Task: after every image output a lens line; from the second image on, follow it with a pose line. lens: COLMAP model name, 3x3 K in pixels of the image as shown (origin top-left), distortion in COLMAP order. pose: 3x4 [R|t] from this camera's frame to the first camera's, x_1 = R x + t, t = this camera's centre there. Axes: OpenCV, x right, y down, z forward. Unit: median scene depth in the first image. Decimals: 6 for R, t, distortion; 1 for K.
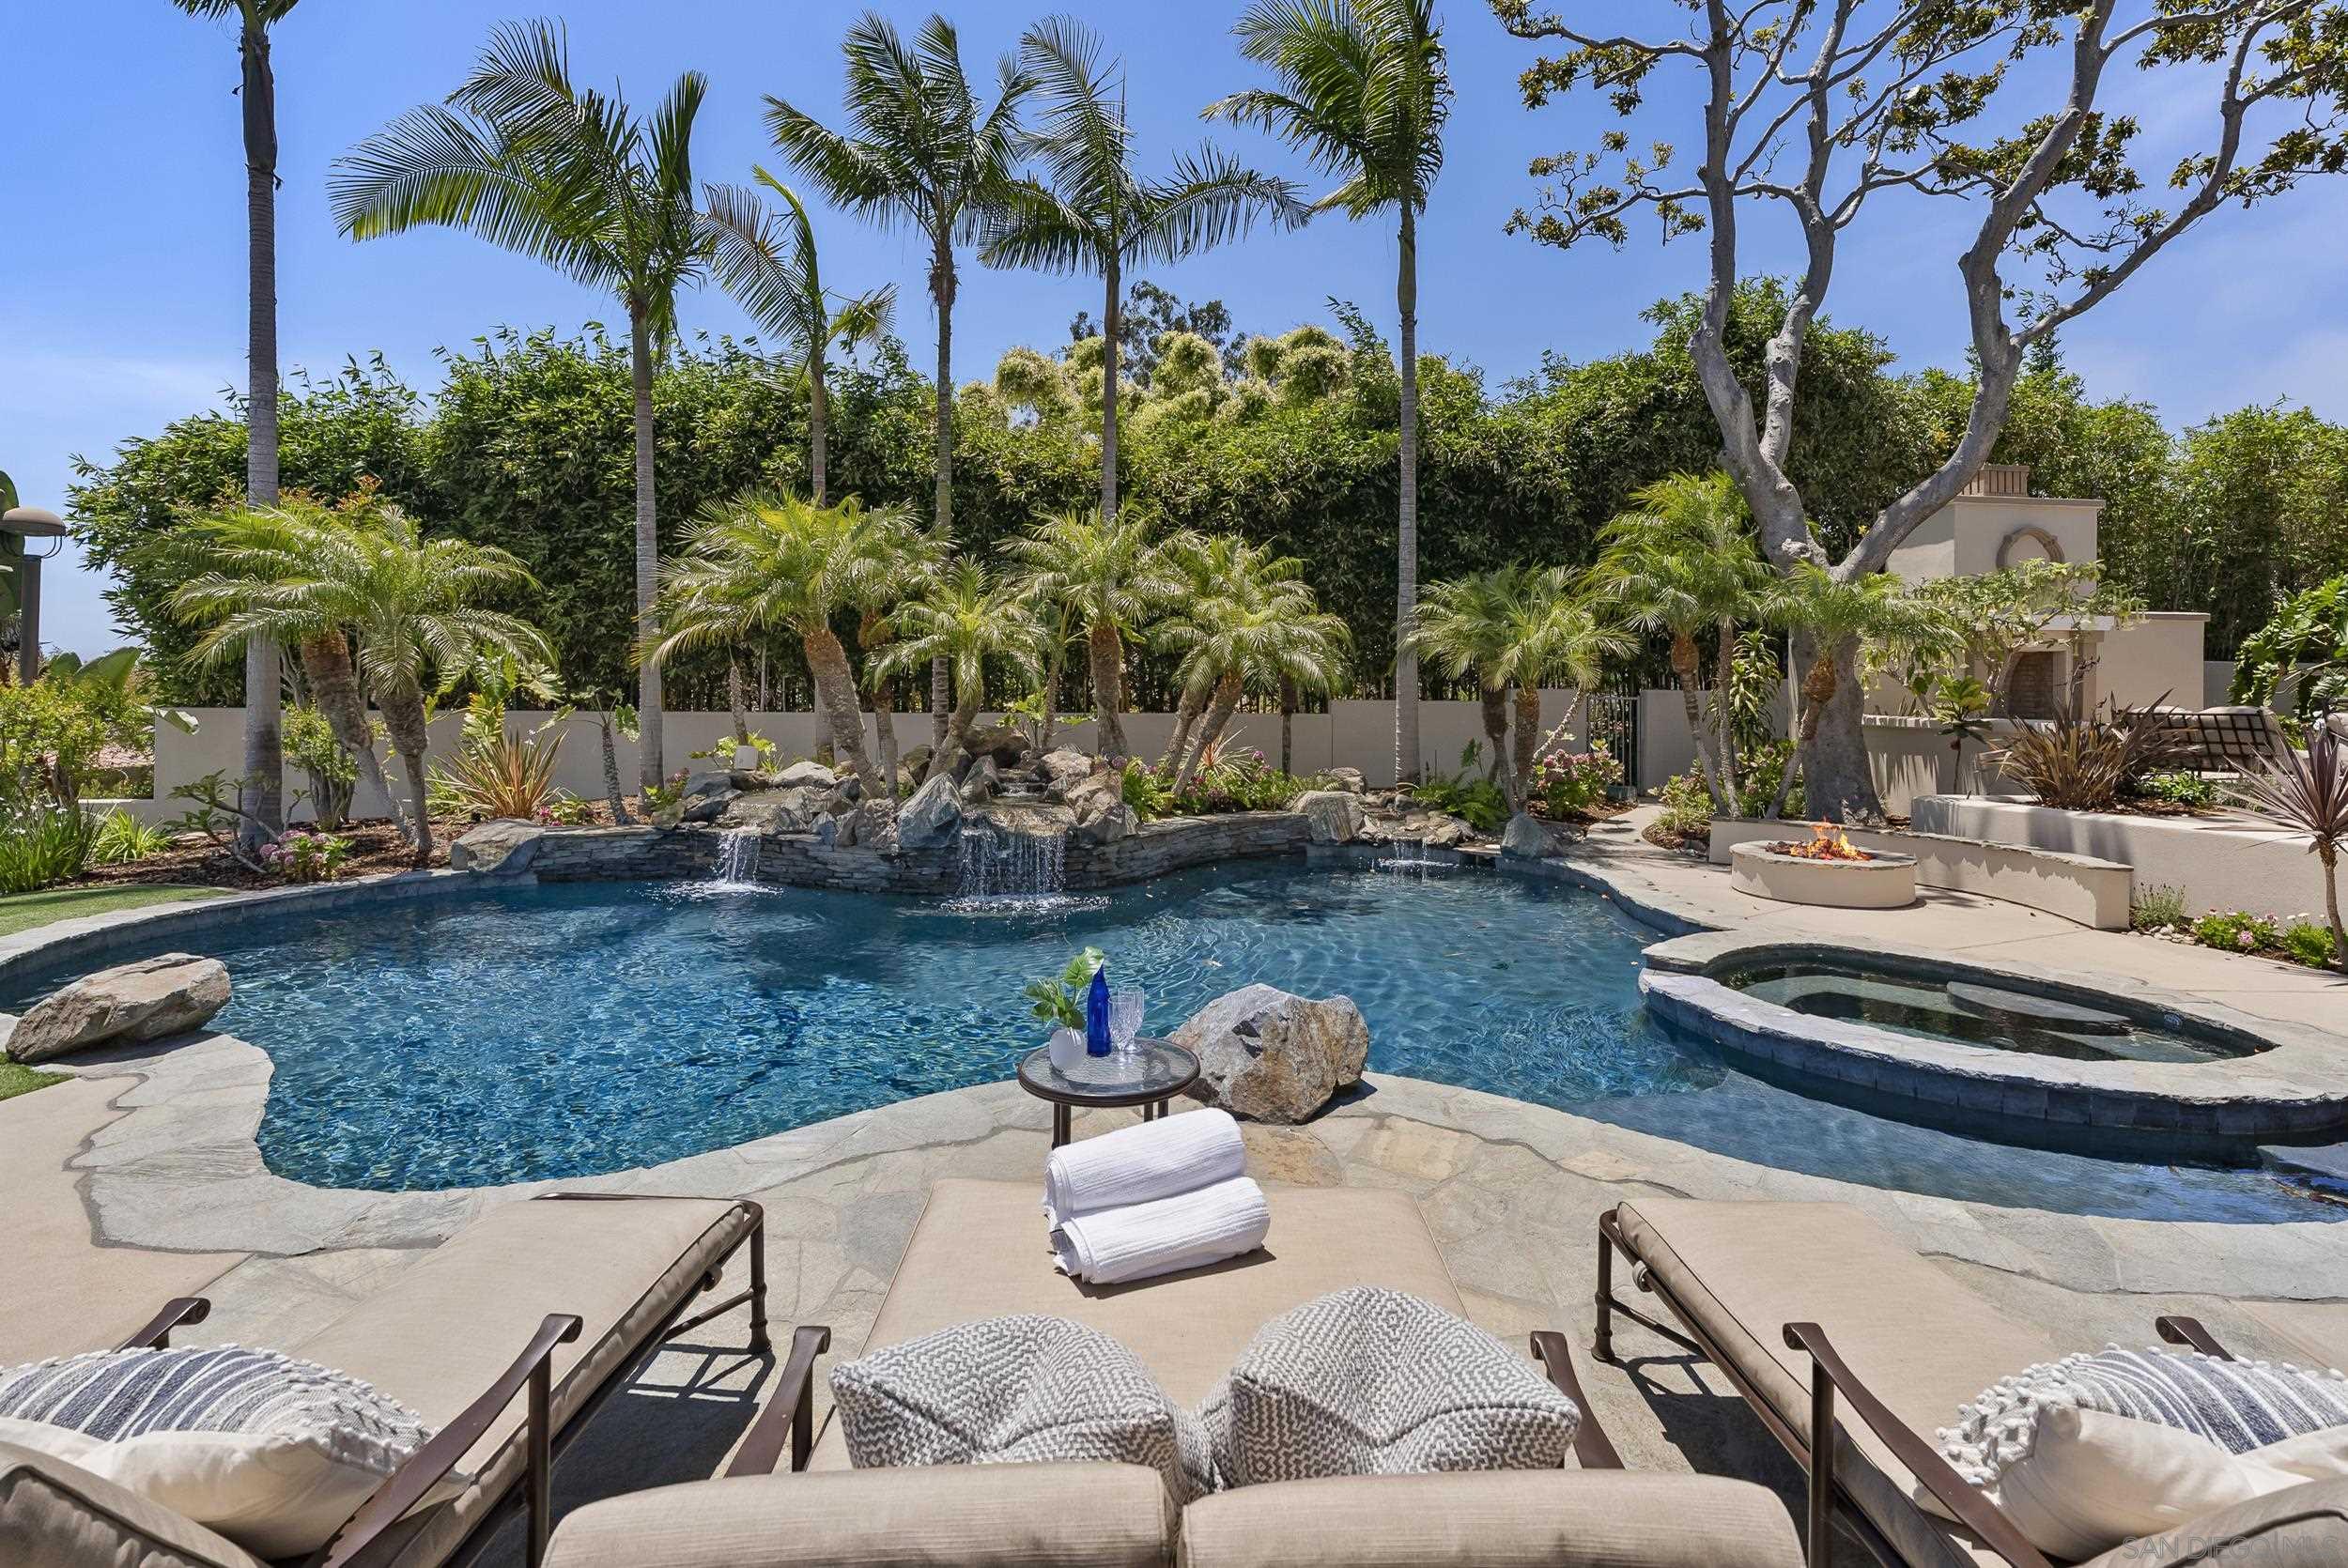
lens RADIAL K [[1054.0, 0, 1150.1], [0, 1054.0, 740.9], [0, 0, 1]] dist [-0.005797, 0.000575]
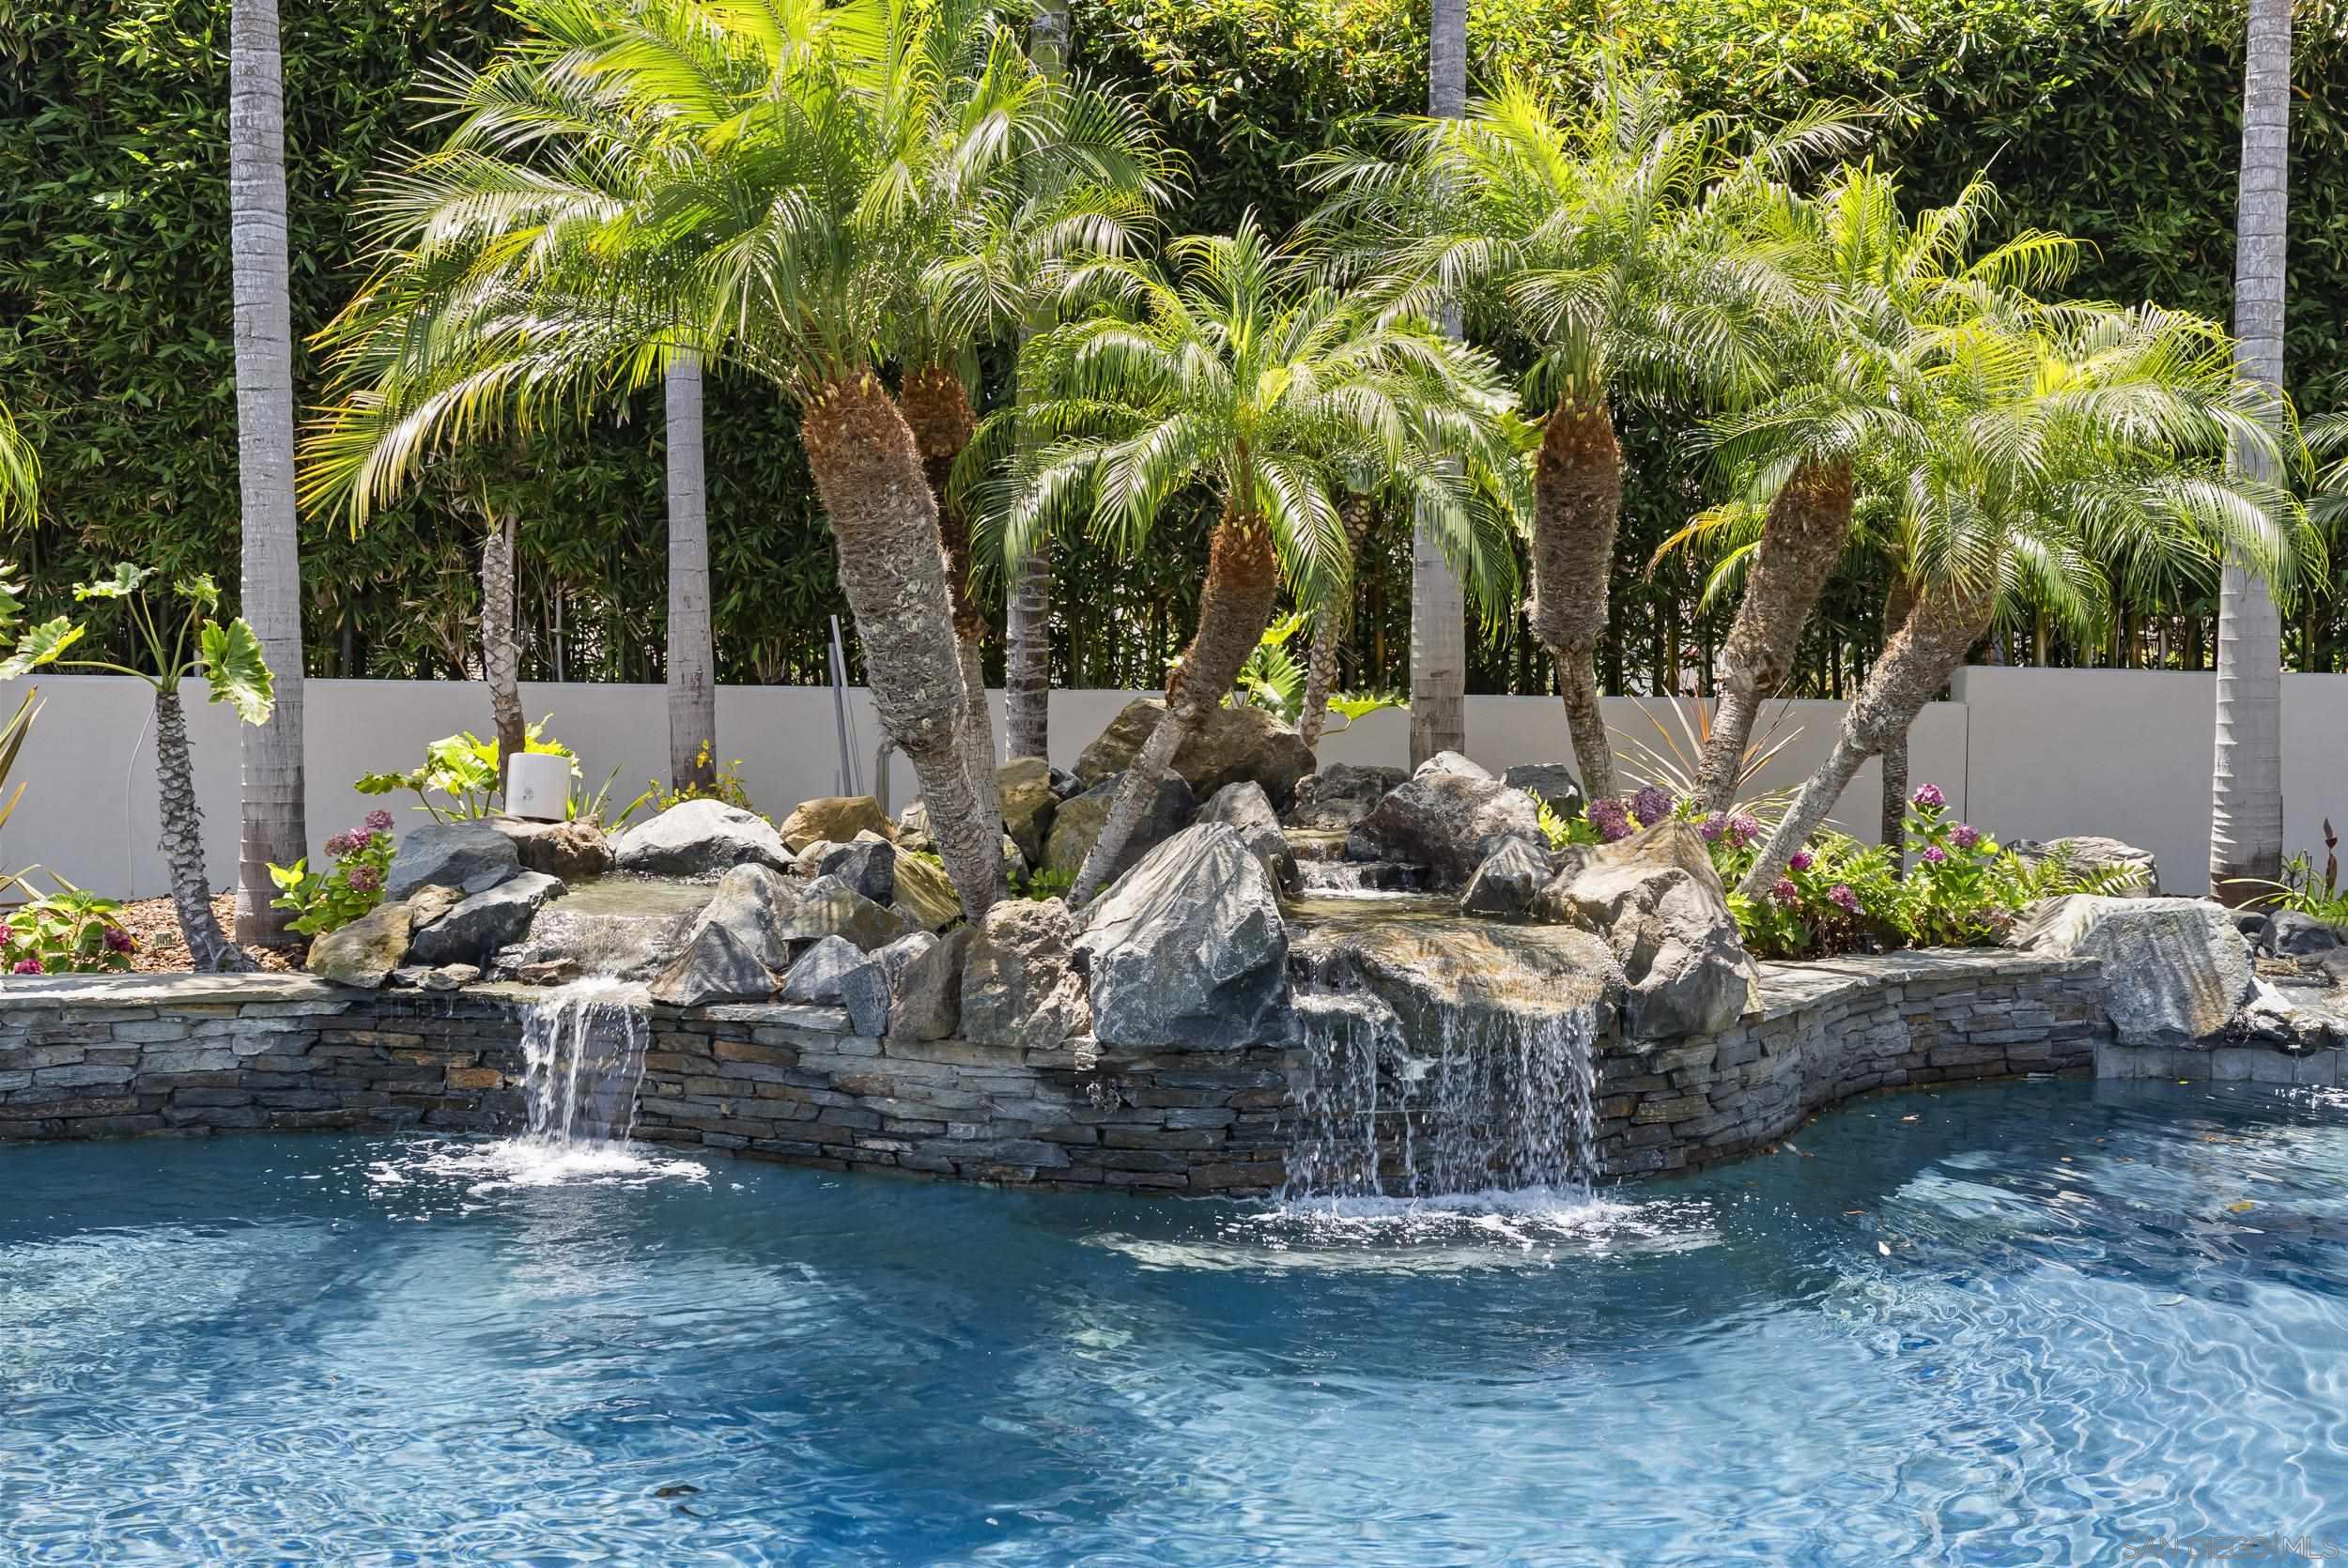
lens RADIAL K [[2362.1, 0, 1174.9], [0, 2362.1, 790.5], [0, 0, 1]] dist [0.040221, 0.000000]
pose [[0.999890, 0.007653, -0.012676, -0.187268], [-0.007686, 0.999967, -0.002501, 0.020813], [0.012657, 0.002598, 0.999917, 0.237400]]
